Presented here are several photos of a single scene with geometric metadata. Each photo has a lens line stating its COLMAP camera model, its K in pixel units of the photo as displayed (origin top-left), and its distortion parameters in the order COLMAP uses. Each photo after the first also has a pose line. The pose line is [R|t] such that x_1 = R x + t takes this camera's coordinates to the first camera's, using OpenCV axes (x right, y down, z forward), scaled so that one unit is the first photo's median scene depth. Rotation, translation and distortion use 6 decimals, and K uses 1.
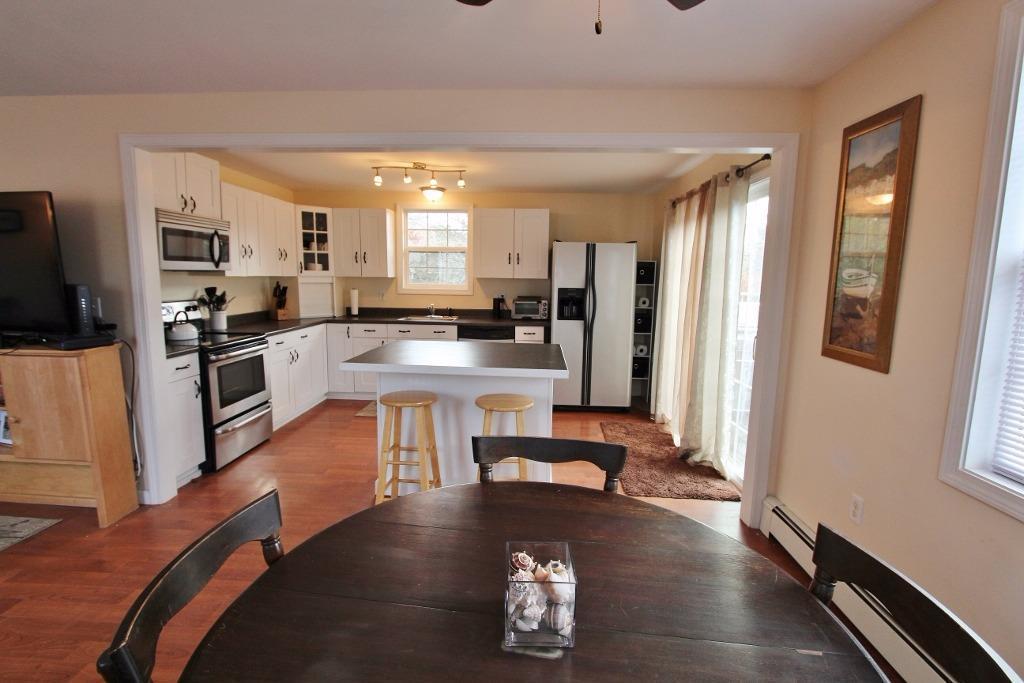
lens RADIAL K [[471.5, 0, 506.4], [0, 471.5, 339.3], [0, 0, 1]] dist [-0.021988, 0.004700]
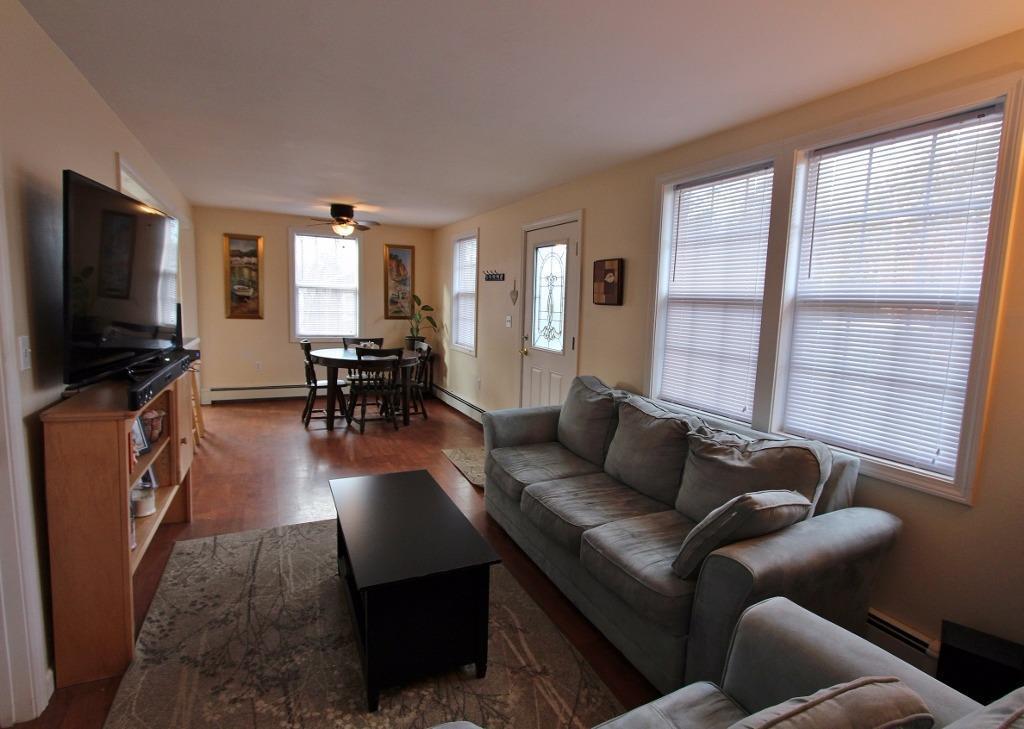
lens RADIAL K [[515.8, 0, 537.4], [0, 515.8, 360.3], [0, 0, 1]] dist [-0.016739, 0.001445]
pose [[-0.515450, -0.134832, 0.846245, -1.186286], [0.069170, 0.977775, 0.197920, -0.081107], [-0.854123, 0.160553, -0.494668, 0.434037]]
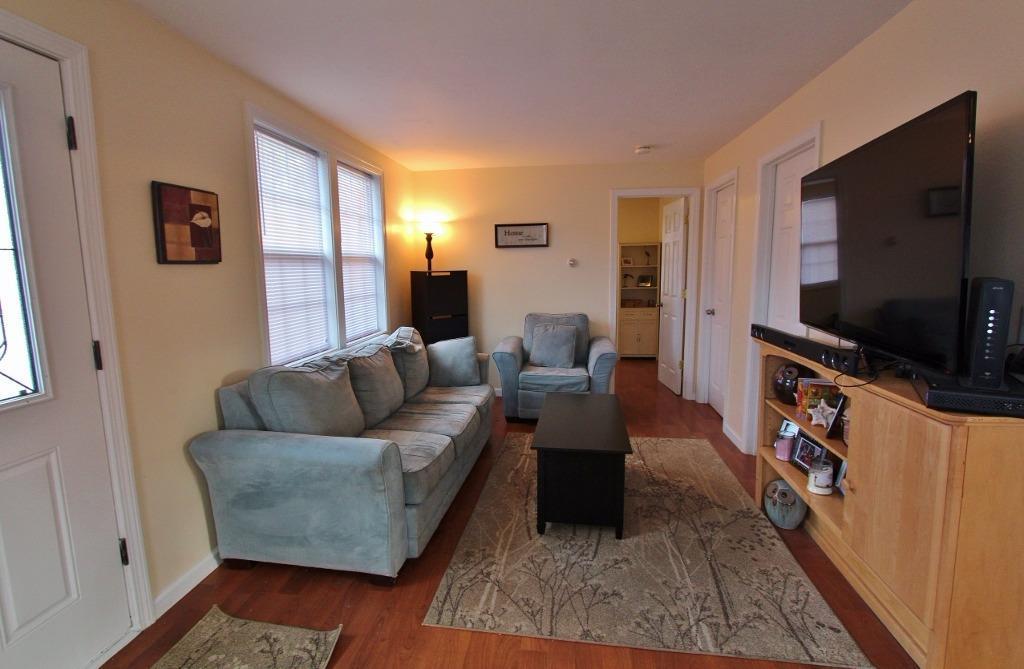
lens RADIAL K [[478.8, 0, 507.2], [0, 478.8, 333.6], [0, 0, 1]] dist [-0.020173, 0.003861]
pose [[-0.081642, 0.120570, -0.989342, -0.197743], [-0.121754, 0.984014, 0.129968, -0.031882], [0.989197, 0.131068, -0.065657, 0.271413]]
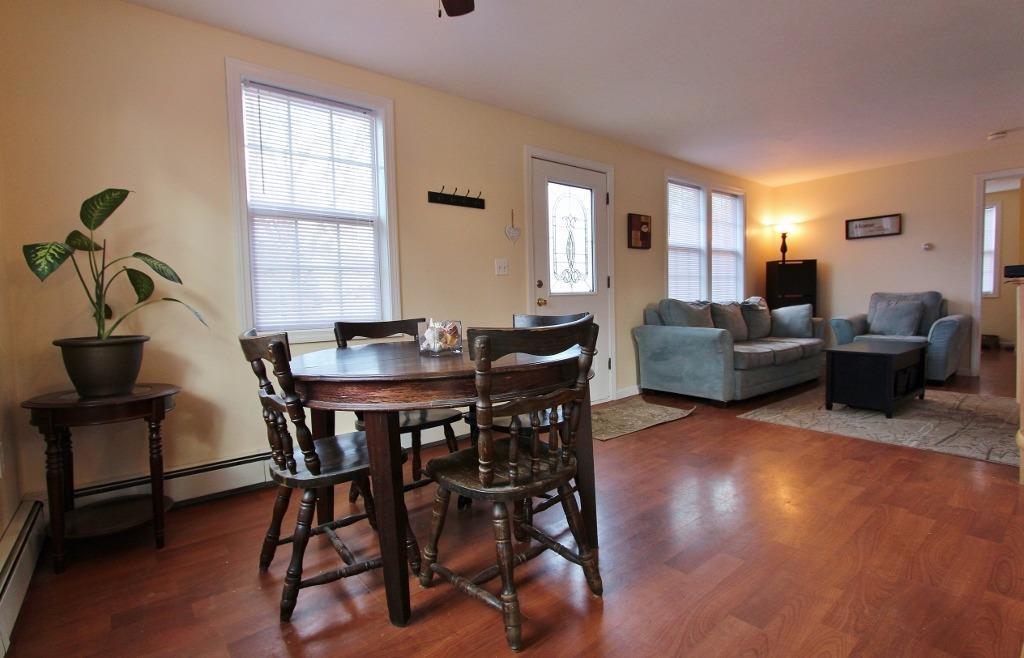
lens RADIAL K [[482.6, 0, 506.6], [0, 482.6, 327.7], [0, 0, 1]] dist [-0.018751, 0.003352]
pose [[-0.741624, 0.044390, -0.669345, 0.231014], [-0.074603, 0.986161, 0.148060, 0.027833], [0.666654, 0.159739, -0.728049, 0.497170]]
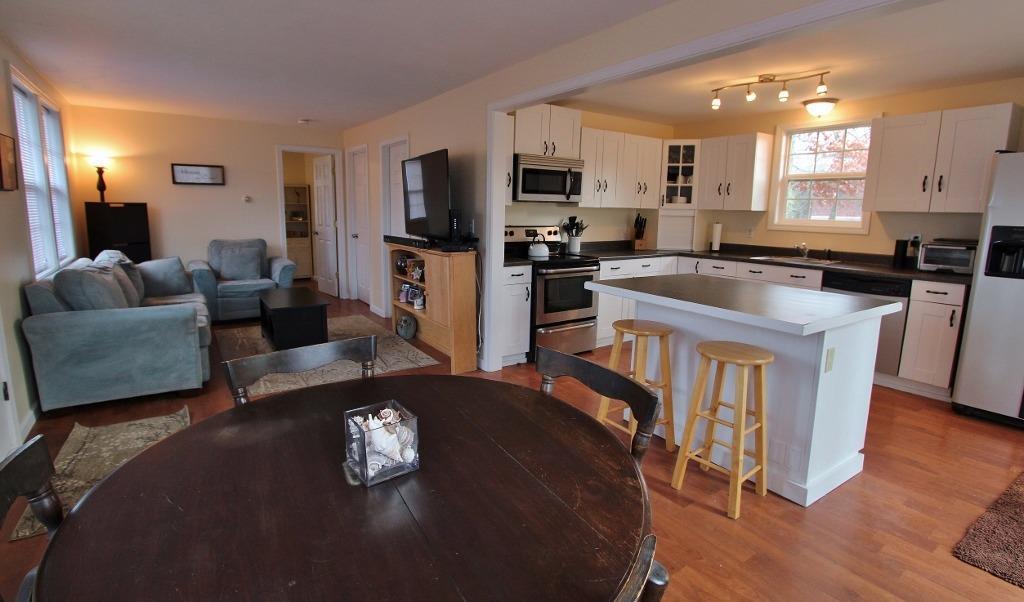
lens RADIAL K [[487.7, 0, 505.5], [0, 487.7, 283.4], [0, 0, 1]] dist [-0.019241, 0.002862]
pose [[0.609639, 0.114728, -0.784332, 0.216788], [-0.112566, 0.991973, 0.057606, 0.005151], [0.784646, 0.053170, 0.617660, 0.081874]]
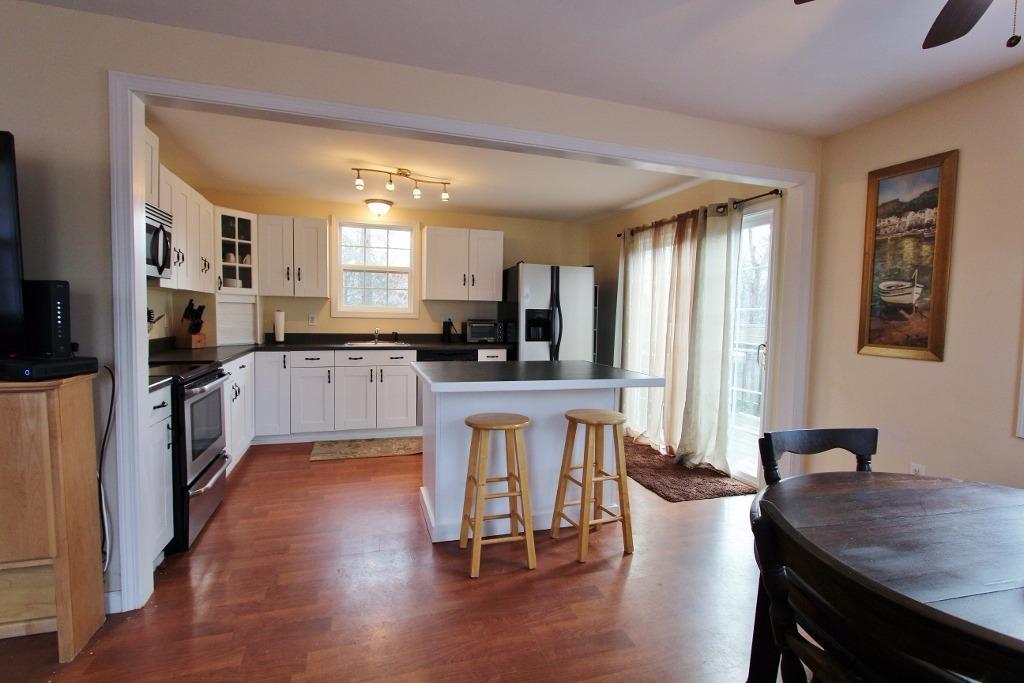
lens RADIAL K [[471.5, 0, 505.6], [0, 471.5, 339.5], [0, 0, 1]] dist [-0.021988, 0.004700]
pose [[0.934874, -0.016058, 0.354616, -0.273349], [0.041625, 0.997043, -0.064588, 0.016902], [-0.352531, 0.075143, 0.932778, 0.086731]]
